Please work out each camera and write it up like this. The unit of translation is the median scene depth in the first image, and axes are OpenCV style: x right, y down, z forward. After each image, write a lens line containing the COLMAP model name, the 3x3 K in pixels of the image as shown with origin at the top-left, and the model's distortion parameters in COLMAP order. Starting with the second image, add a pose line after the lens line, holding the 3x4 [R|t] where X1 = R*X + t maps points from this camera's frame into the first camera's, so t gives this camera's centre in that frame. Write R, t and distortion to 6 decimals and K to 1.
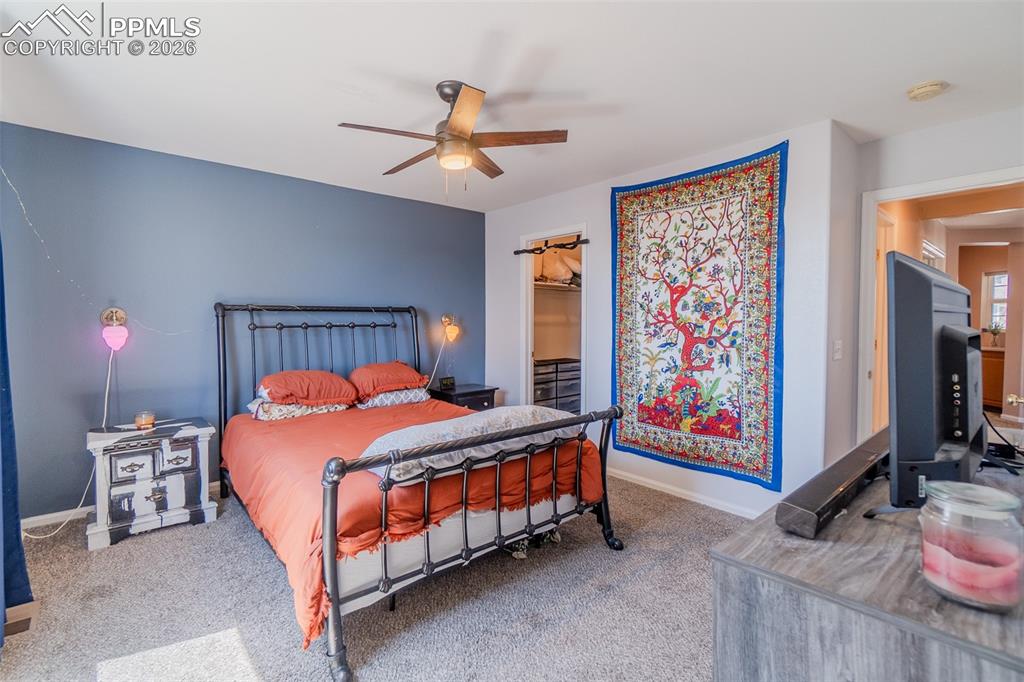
lens RADIAL K [[447.6, 0, 507.7], [0, 447.6, 336.5], [0, 0, 1]] dist [-0.014389, -0.000163]
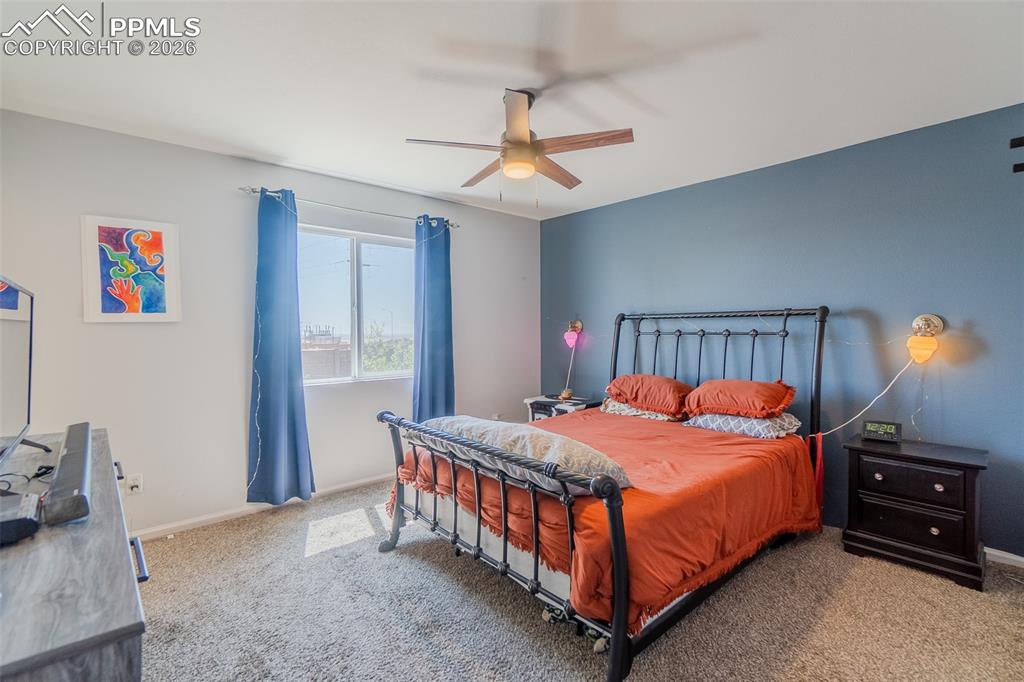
lens RADIAL K [[464.2, 0, 512.0], [0, 464.2, 341.0], [0, 0, 1]] dist [-0.000719, -0.000069]
pose [[0.038205, 0.028892, -0.998852, 0.740882], [-0.029767, 0.999171, 0.027763, -0.030263], [0.998826, 0.028672, 0.039033, 0.758117]]
